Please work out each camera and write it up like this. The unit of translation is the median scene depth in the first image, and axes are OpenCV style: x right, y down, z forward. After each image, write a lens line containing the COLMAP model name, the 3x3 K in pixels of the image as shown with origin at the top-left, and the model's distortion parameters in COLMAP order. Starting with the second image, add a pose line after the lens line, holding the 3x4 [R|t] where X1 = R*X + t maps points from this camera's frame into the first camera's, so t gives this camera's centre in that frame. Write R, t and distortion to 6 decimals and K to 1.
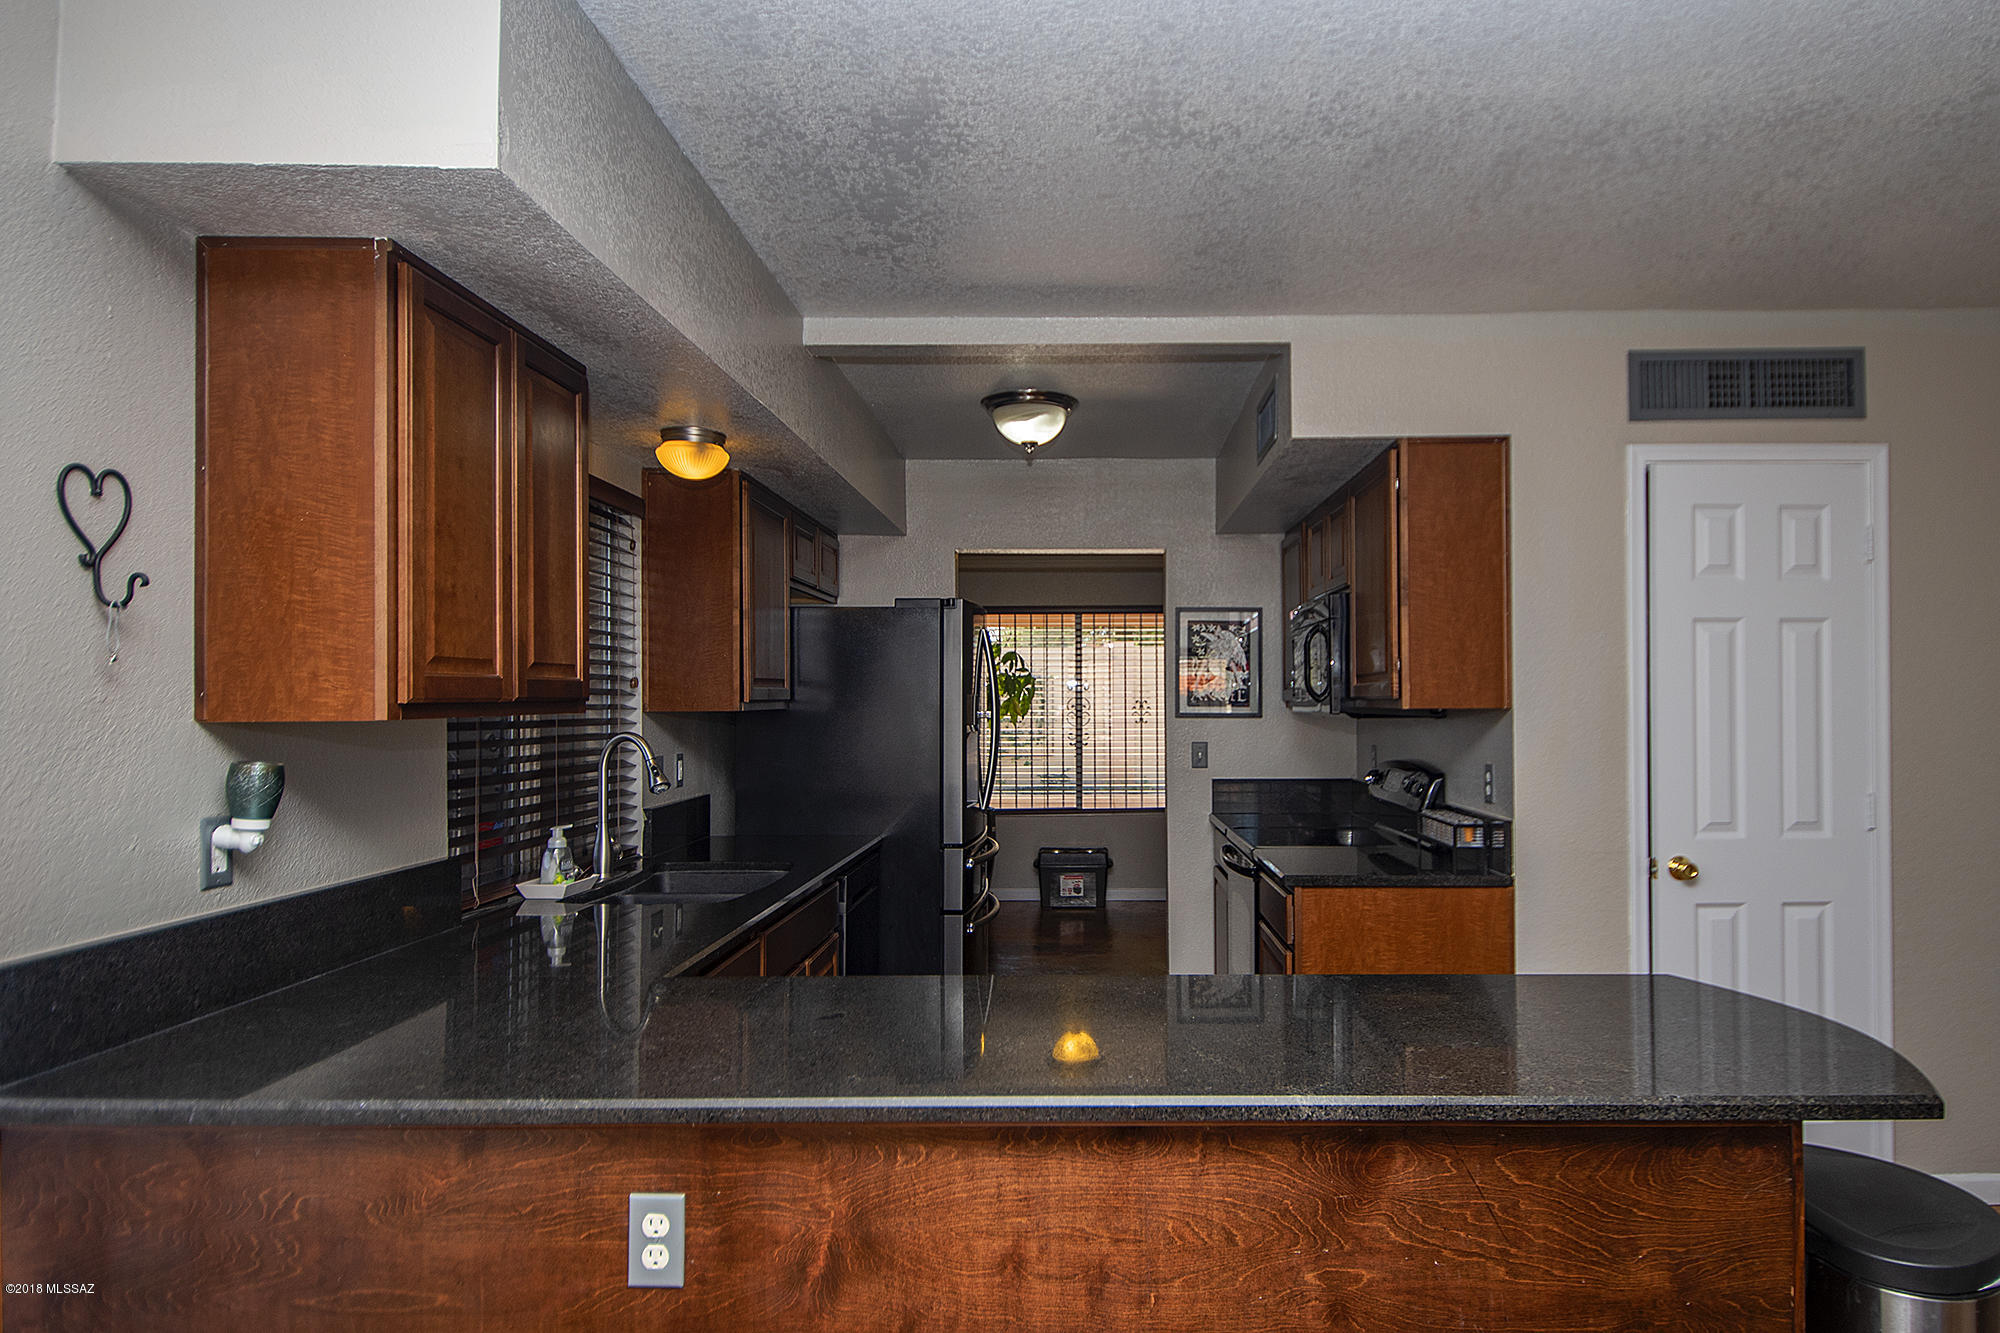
lens RADIAL K [[1202.3, 0, 1112.2], [0, 1202.3, 686.1], [0, 0, 1]] dist [0.005147, -0.000093]
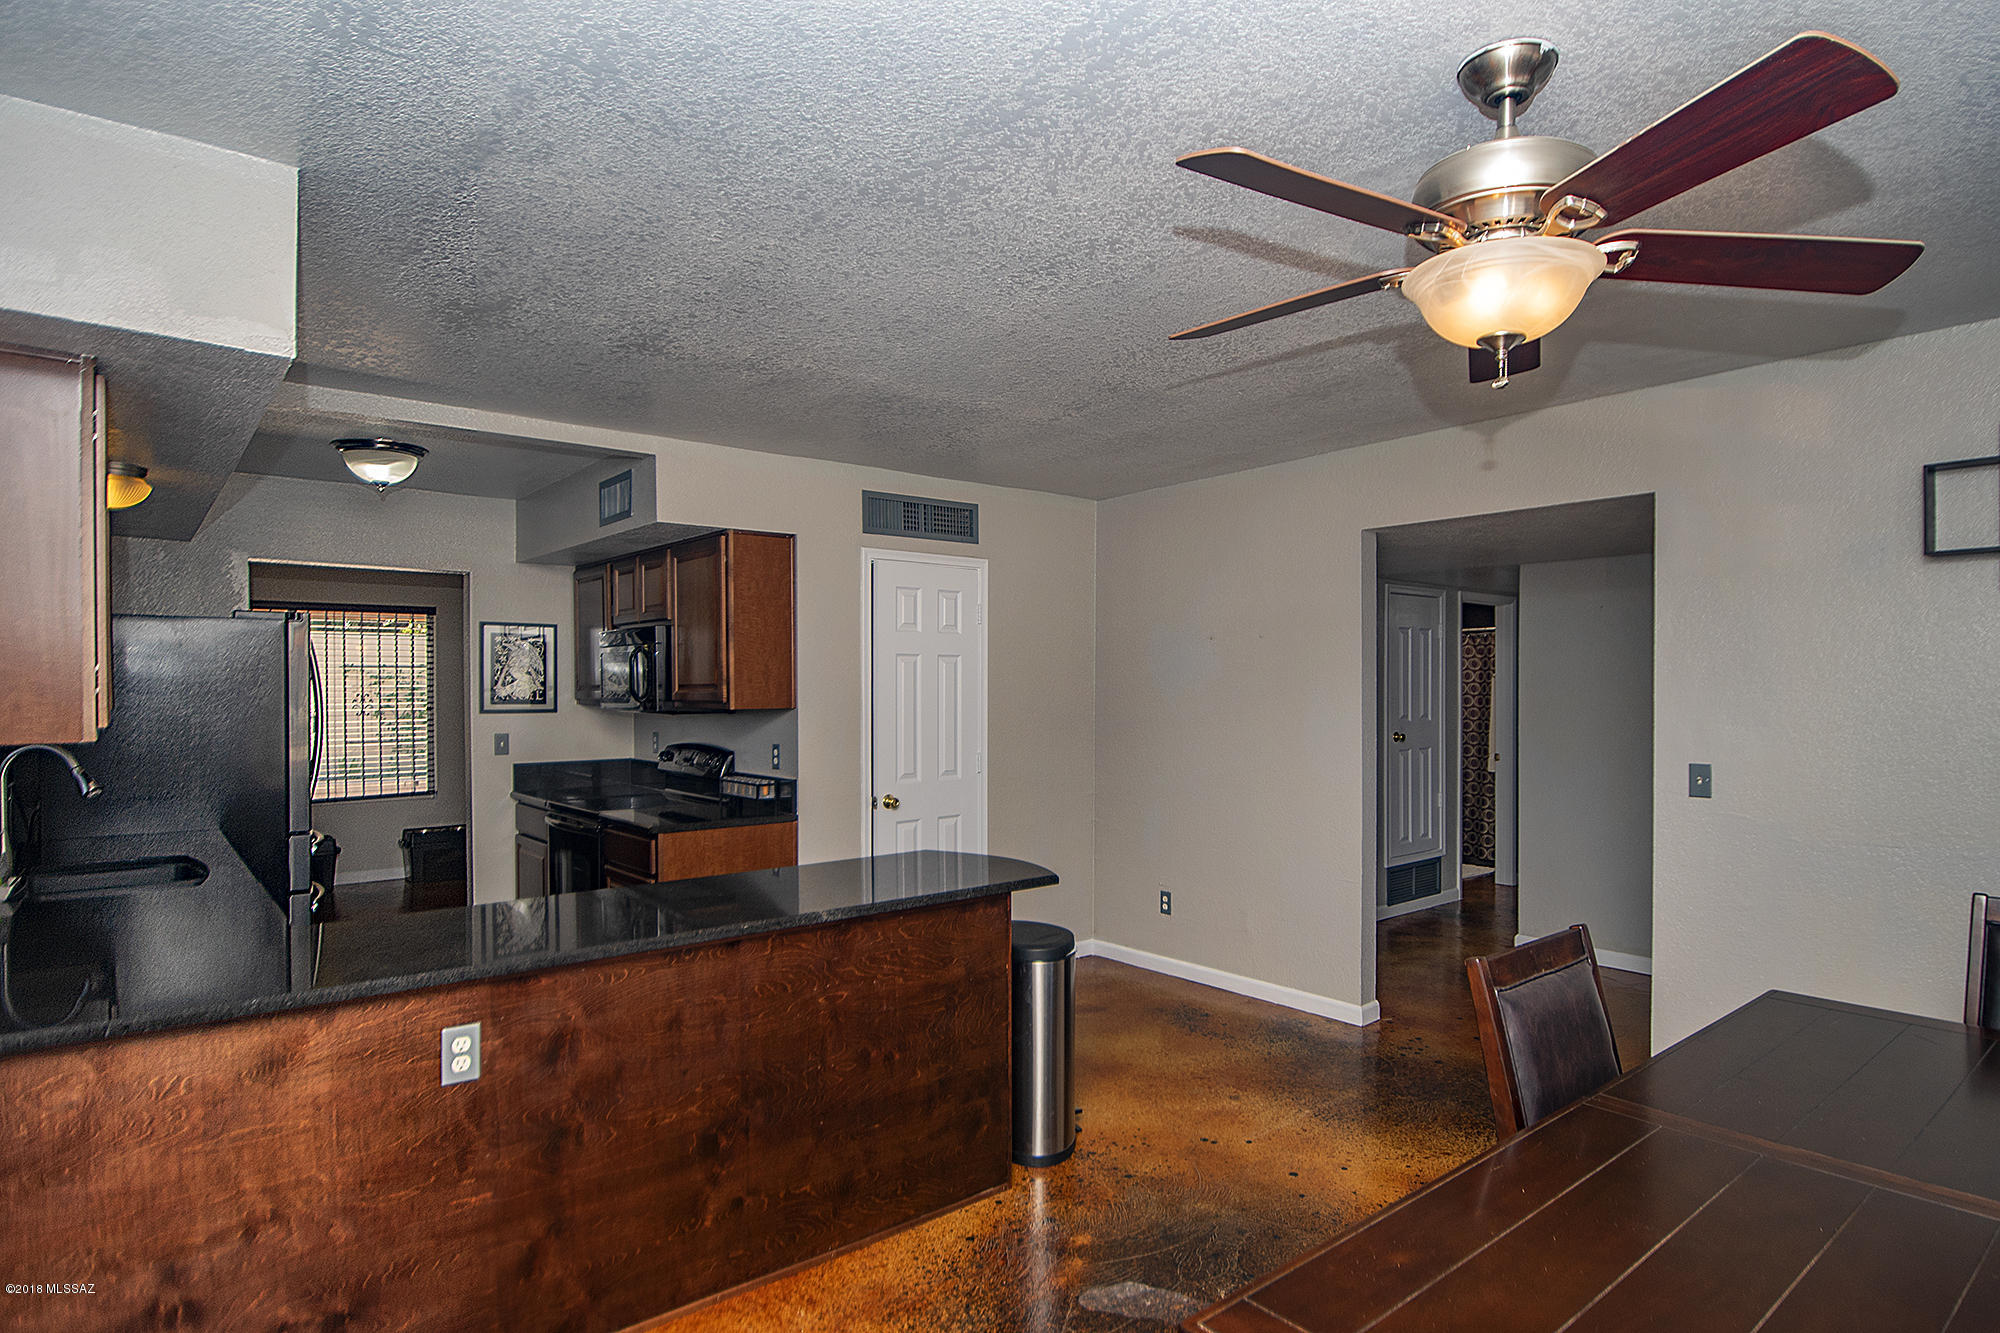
lens RADIAL K [[1054.6, 0, 1052.3], [0, 1054.6, 670.8], [0, 0, 1]] dist [0.001423, -0.000784]
pose [[0.762467, 0.009633, 0.646955, -0.304476], [-0.009117, 0.999950, -0.004144, -0.027580], [-0.646963, -0.002738, 0.762517, -0.268021]]
